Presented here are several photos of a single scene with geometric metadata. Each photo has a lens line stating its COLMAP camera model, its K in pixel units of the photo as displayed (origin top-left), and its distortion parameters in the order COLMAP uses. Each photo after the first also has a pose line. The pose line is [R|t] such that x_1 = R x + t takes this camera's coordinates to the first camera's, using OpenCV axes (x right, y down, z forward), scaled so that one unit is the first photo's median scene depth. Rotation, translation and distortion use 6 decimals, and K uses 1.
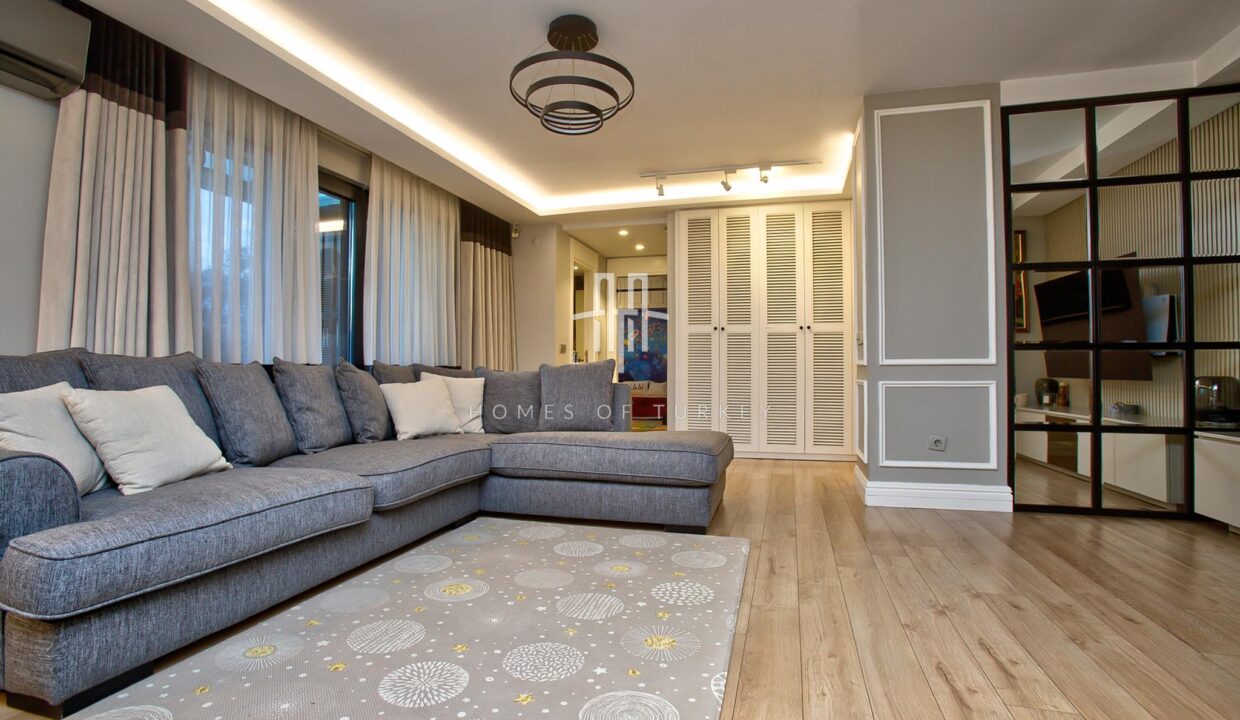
lens RADIAL K [[574.6, 0, 619.0], [0, 574.6, 360.3], [0, 0, 1]] dist [-0.082906, 0.035911]
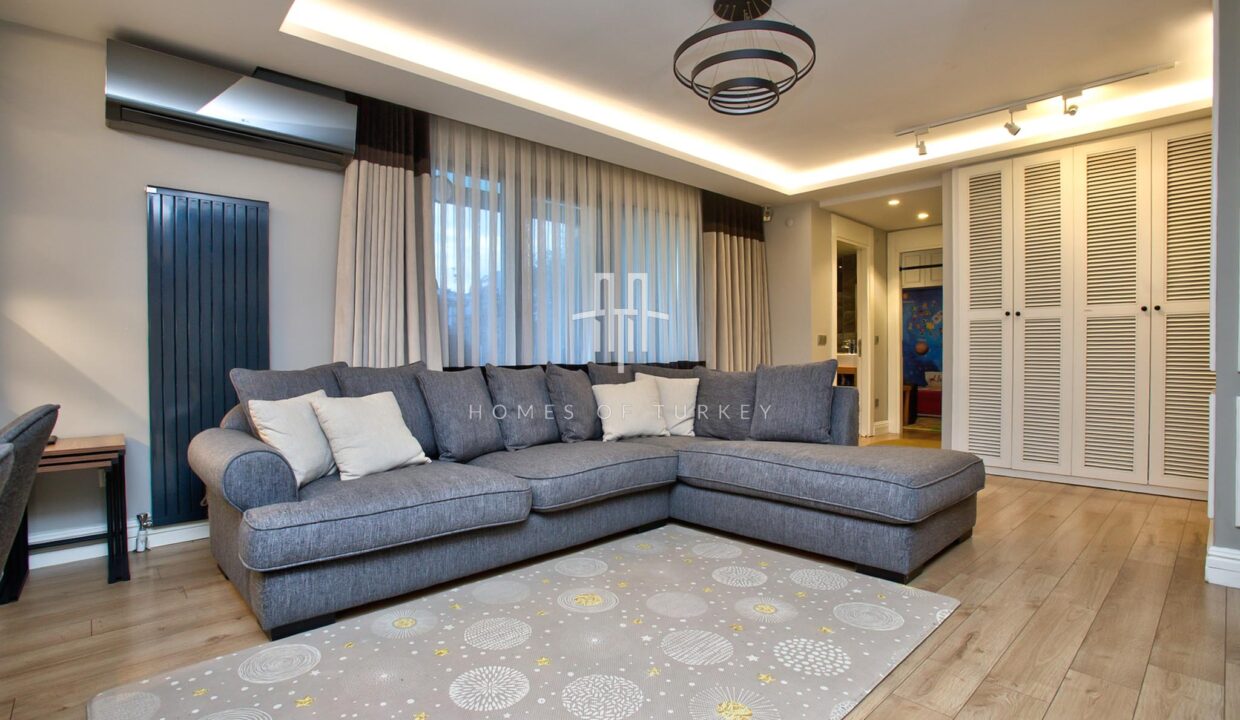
lens RADIAL K [[595.6, 0, 620.3], [0, 595.6, 363.3], [0, 0, 1]] dist [-0.080551, 0.035476]
pose [[0.861082, 0.004186, -0.508450, 0.226533], [0.014256, 0.999374, 0.032370, -0.040950], [0.508267, -0.035122, 0.860483, 0.096351]]
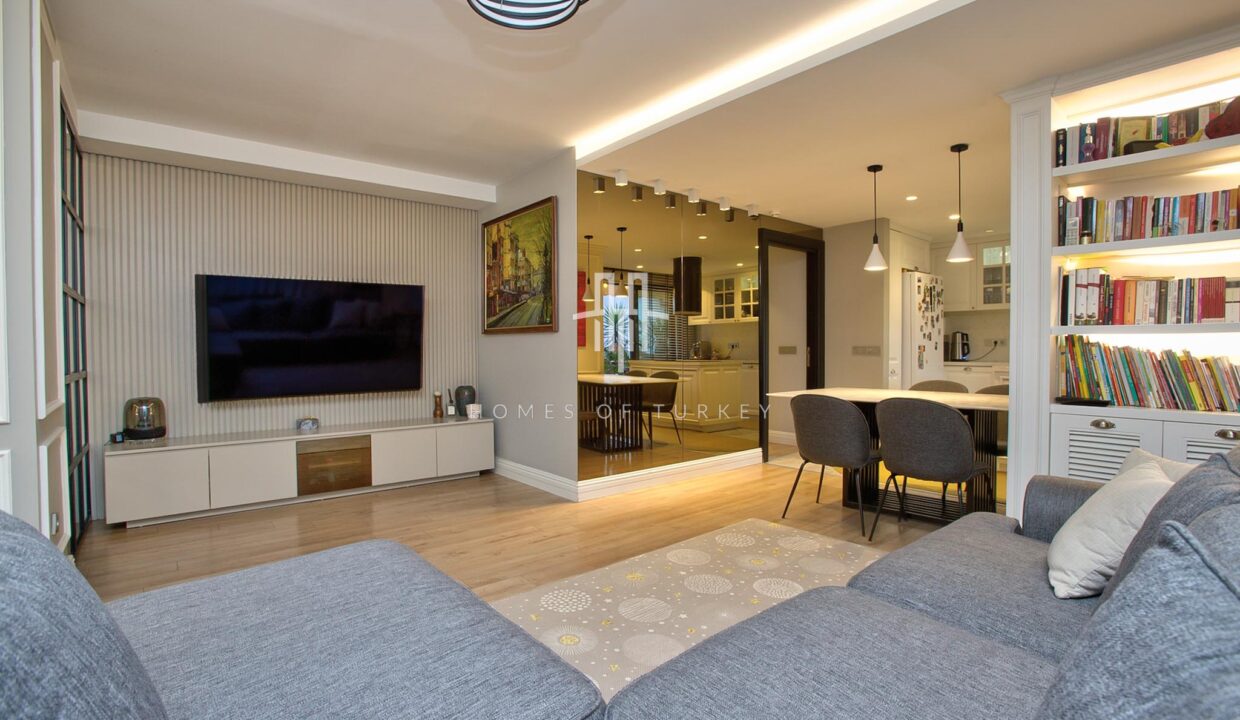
lens RADIAL K [[574.6, 0, 619.0], [0, 574.6, 360.3], [0, 0, 1]] dist [-0.082906, 0.035911]
pose [[-0.832462, -0.009602, 0.553999, -0.474875], [-0.006165, 0.999948, 0.008068, -0.079834], [-0.554048, 0.003300, -0.832478, 1.438334]]
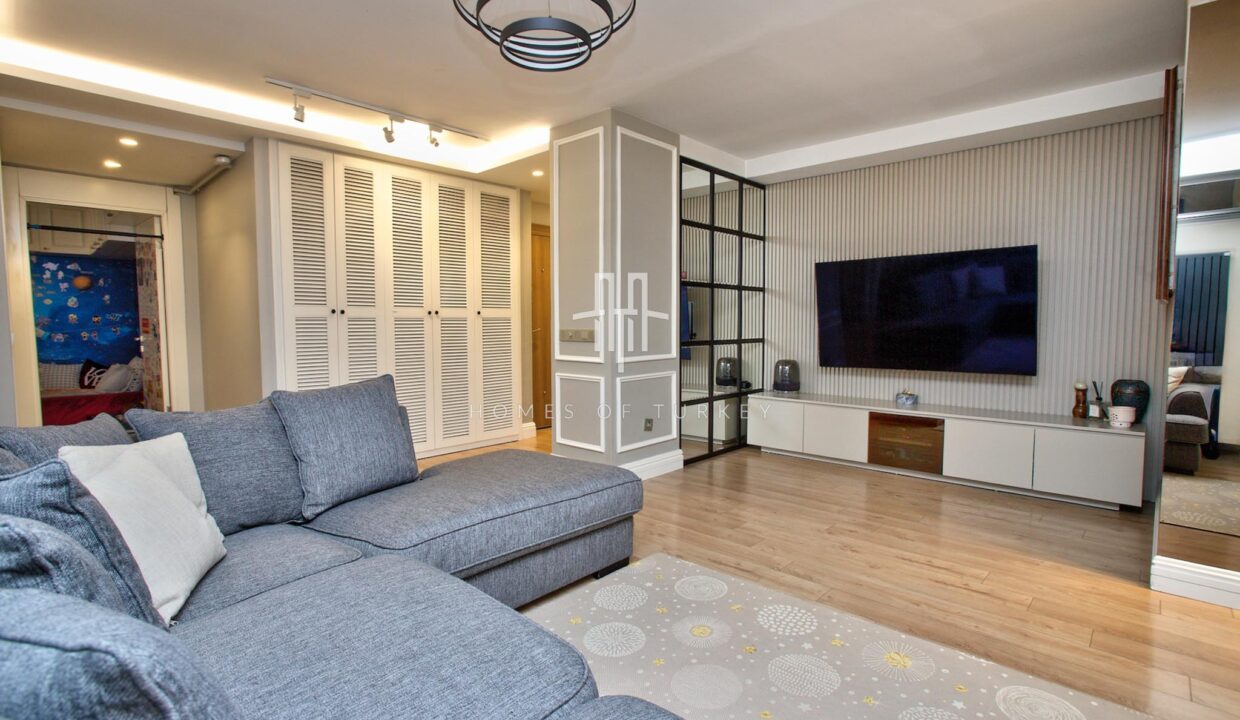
lens RADIAL K [[582.7, 0, 611.8], [0, 582.7, 358.3], [0, 0, 1]] dist [-0.032145, 0.016950]
pose [[0.456612, -0.059779, 0.887655, -0.708884], [-0.012143, 0.997228, 0.073405, -0.107479], [-0.889583, -0.044296, 0.454620, 0.612844]]
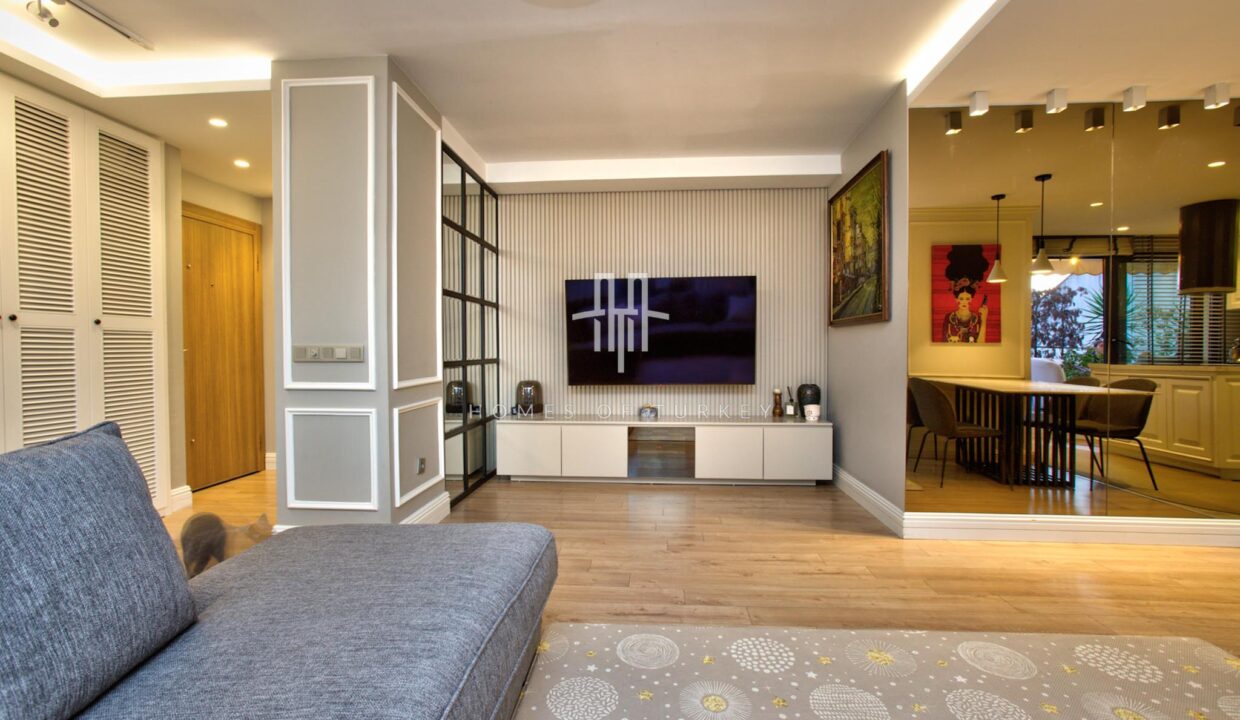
lens RADIAL K [[577.5, 0, 615.6], [0, 577.5, 362.5], [0, 0, 1]] dist [-0.031564, 0.015895]
pose [[-0.208449, -0.025754, 0.977694, -0.567378], [-0.016476, 0.999604, 0.022819, -0.071643], [-0.977895, -0.011352, -0.208790, 1.075981]]
